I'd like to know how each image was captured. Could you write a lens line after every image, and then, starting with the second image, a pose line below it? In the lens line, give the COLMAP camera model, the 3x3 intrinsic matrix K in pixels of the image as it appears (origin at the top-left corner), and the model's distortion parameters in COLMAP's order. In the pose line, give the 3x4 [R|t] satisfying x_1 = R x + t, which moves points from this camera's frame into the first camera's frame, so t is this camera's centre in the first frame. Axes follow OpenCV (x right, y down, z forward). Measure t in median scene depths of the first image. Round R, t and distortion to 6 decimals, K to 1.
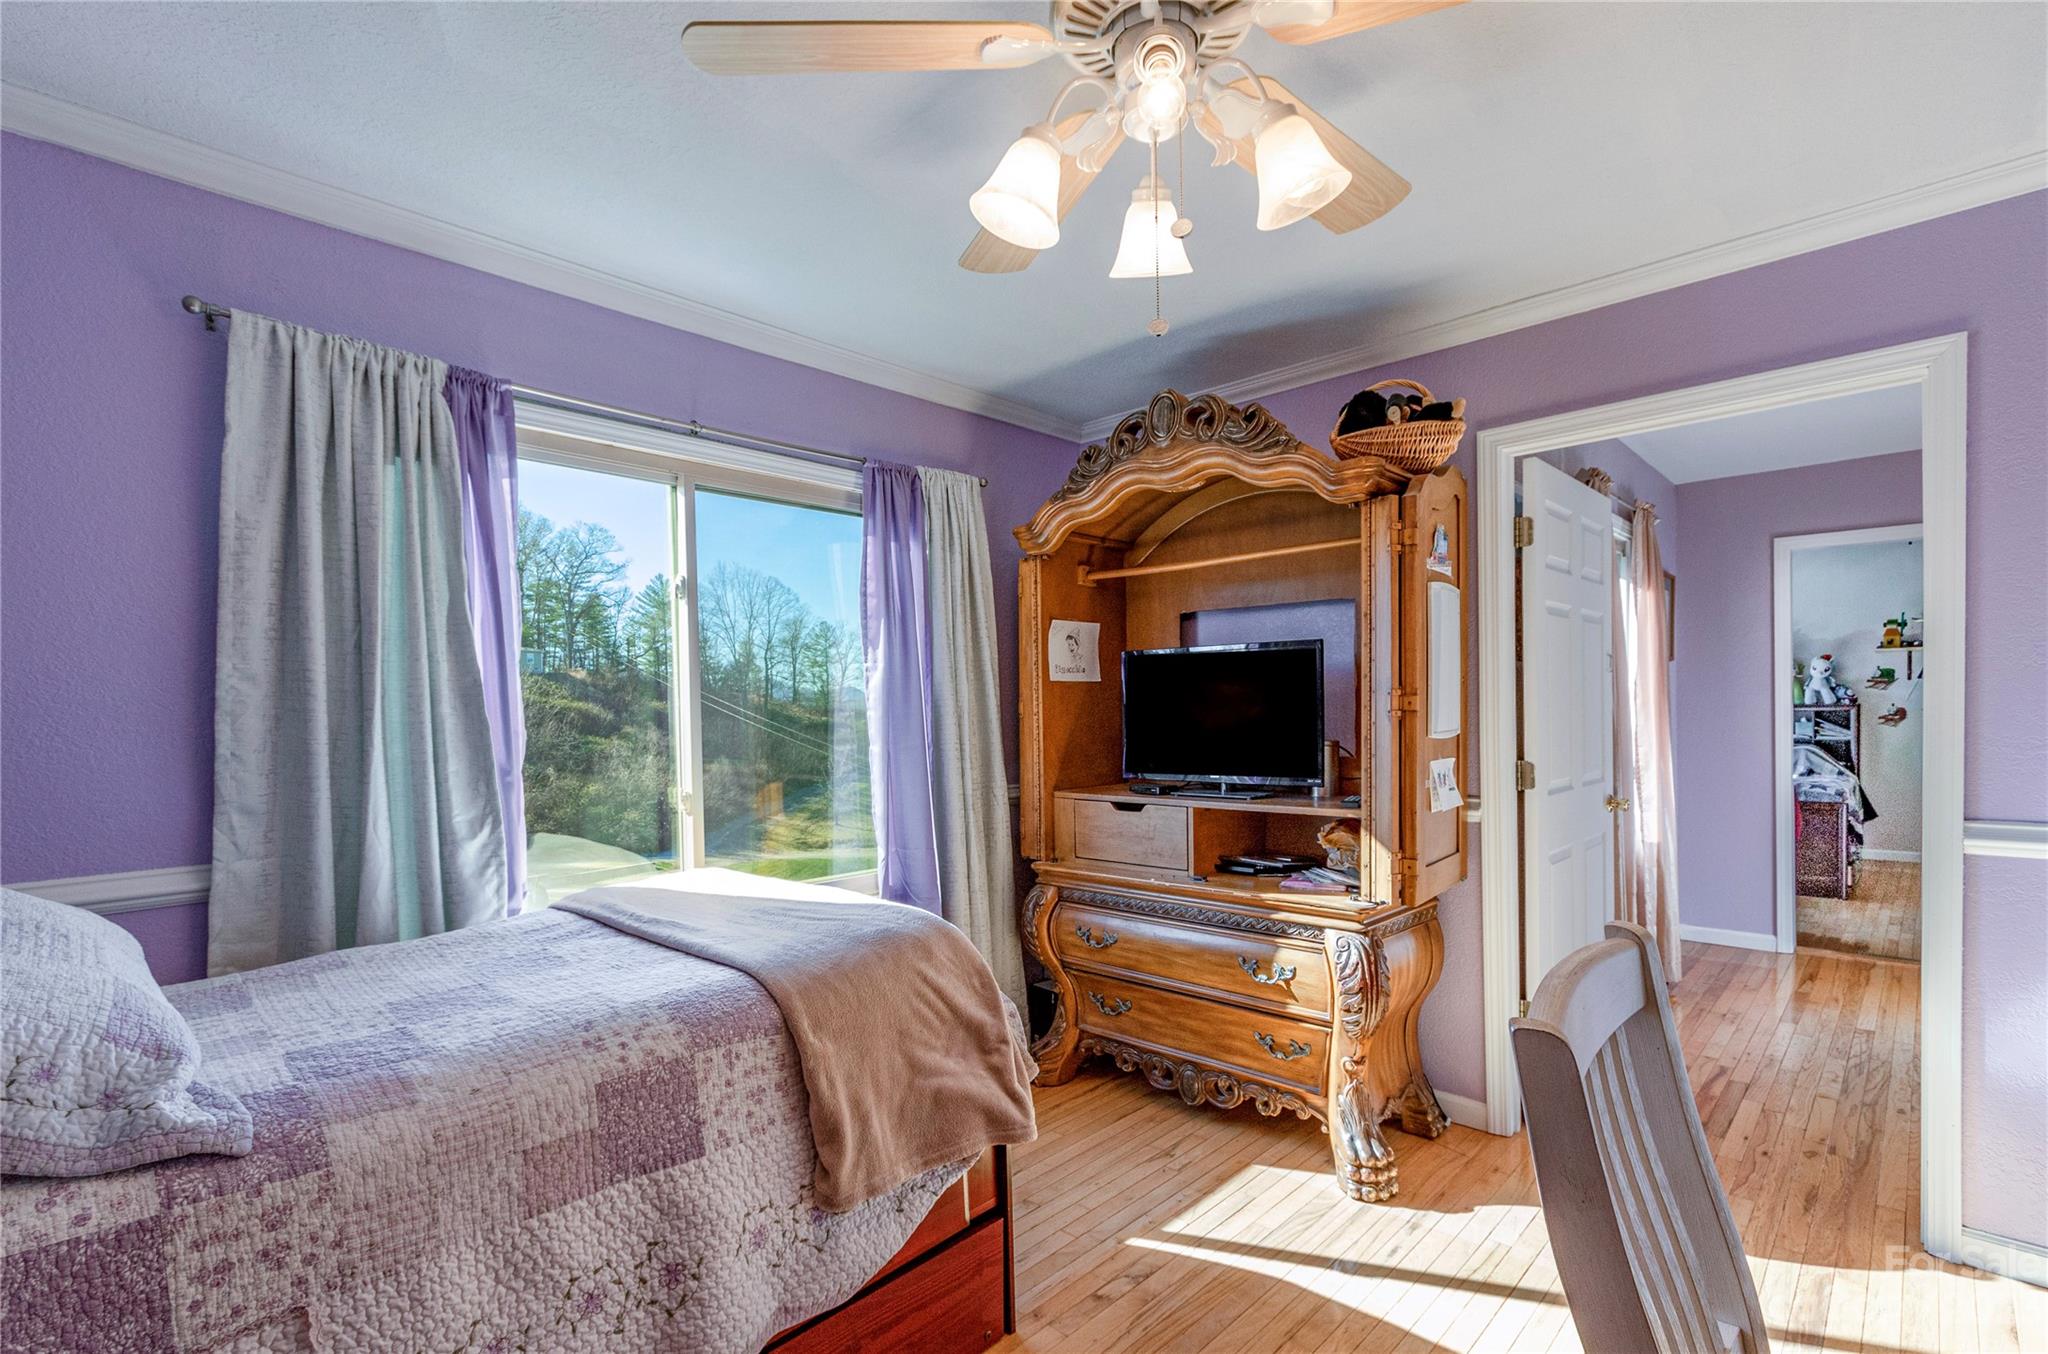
lens RADIAL K [[957.8, 0, 1018.7], [0, 957.8, 725.3], [0, 0, 1]] dist [-0.000266, -0.000004]
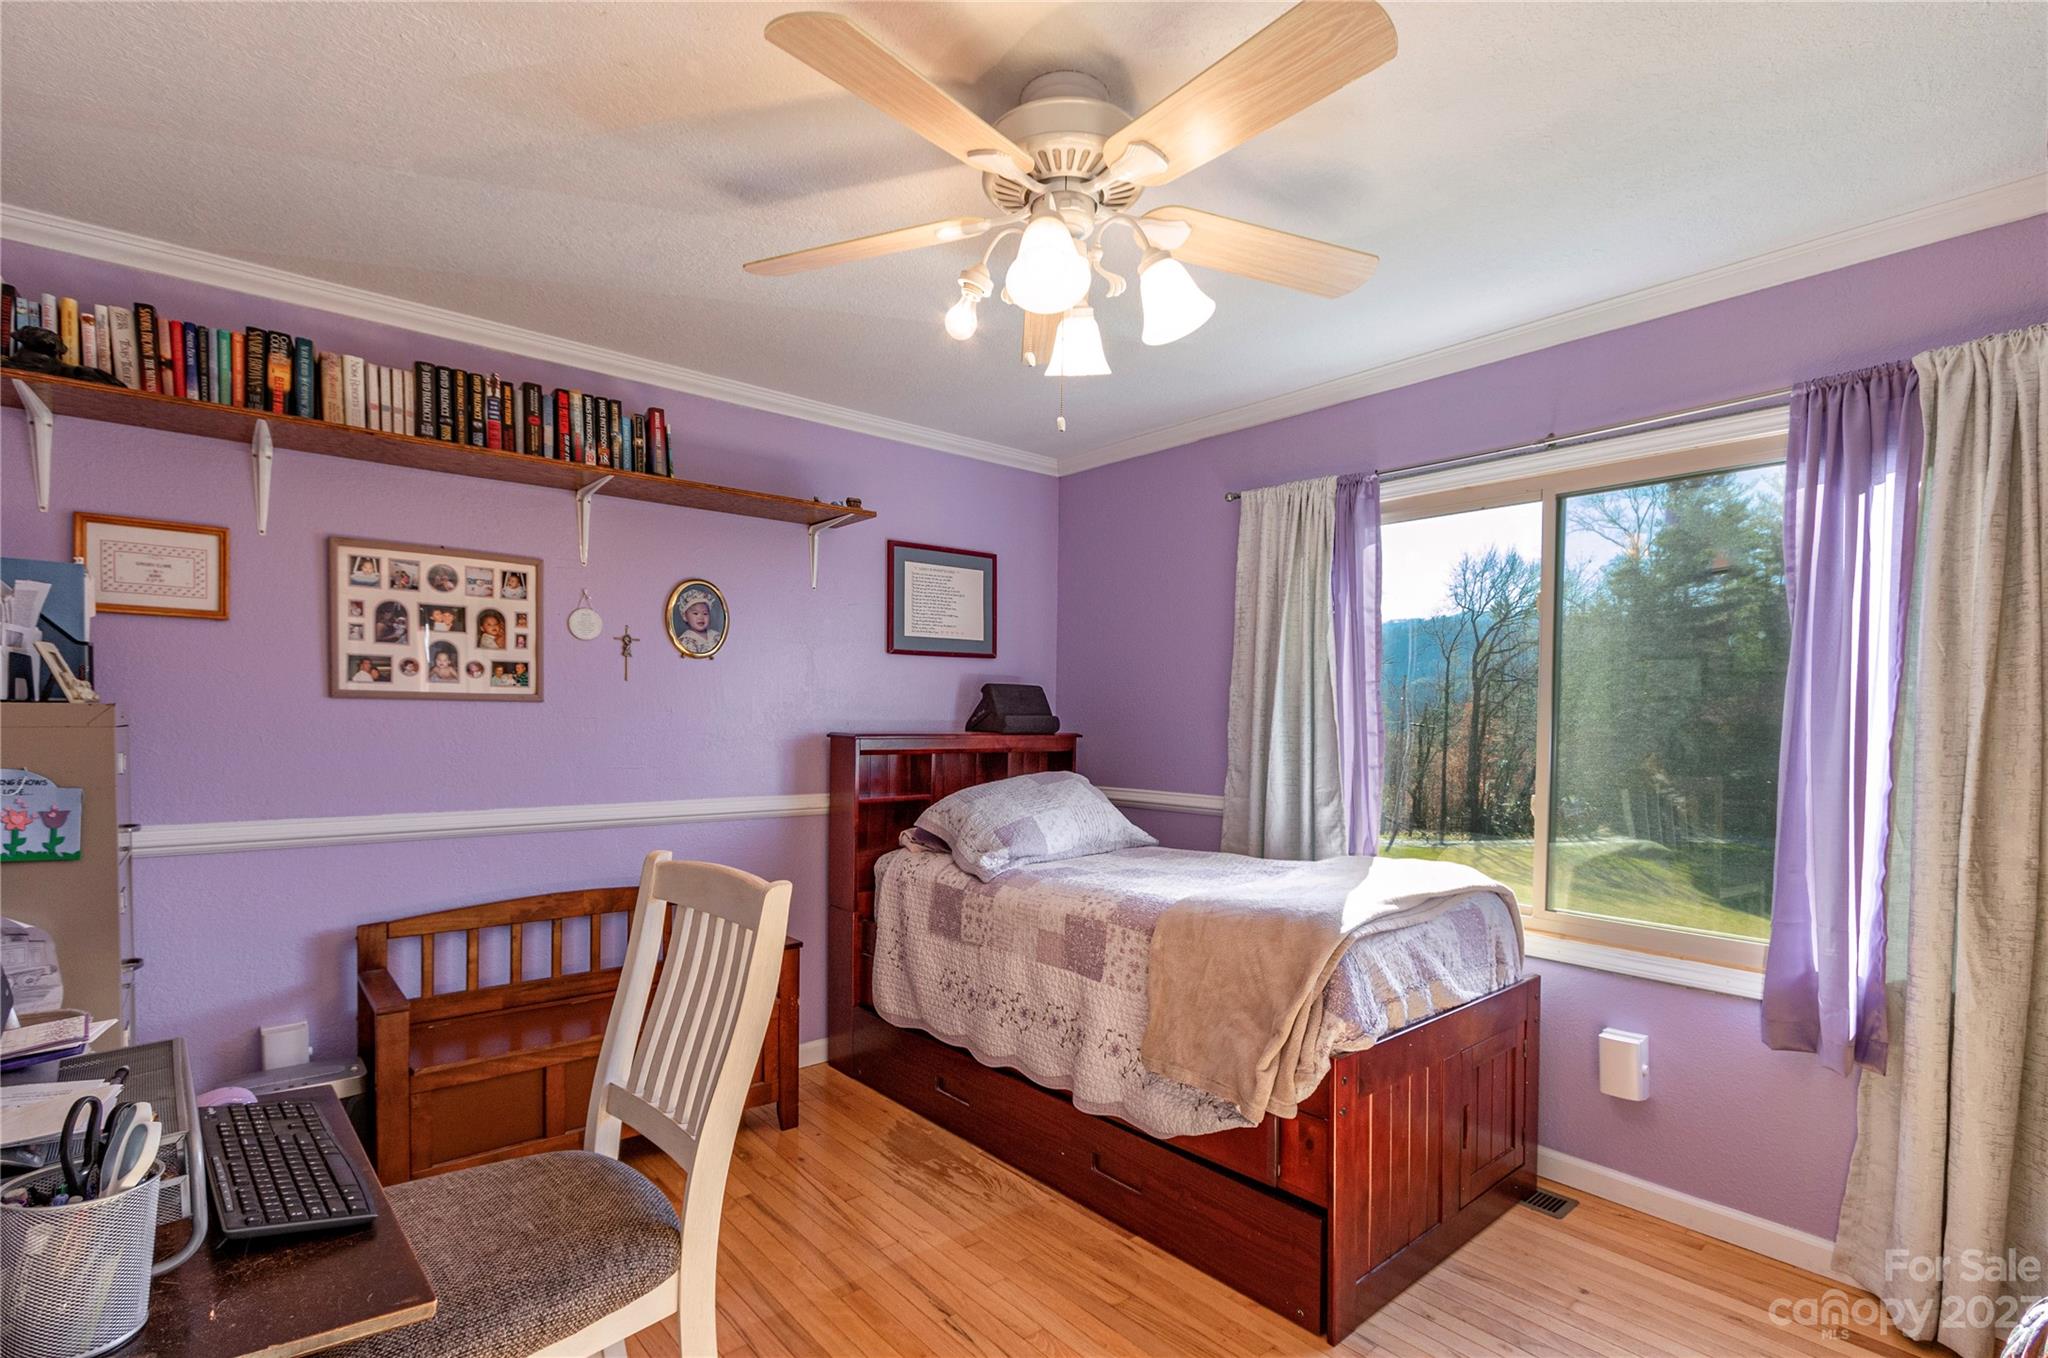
lens RADIAL K [[944.8, 0, 1017.8], [0, 944.8, 738.5], [0, 0, 1]] dist [-0.000196, -0.000419]
pose [[-0.101161, 0.037905, -0.994148, 0.900226], [-0.026099, 0.998829, 0.040739, -0.029322], [0.994528, 0.030068, -0.100054, 0.686145]]
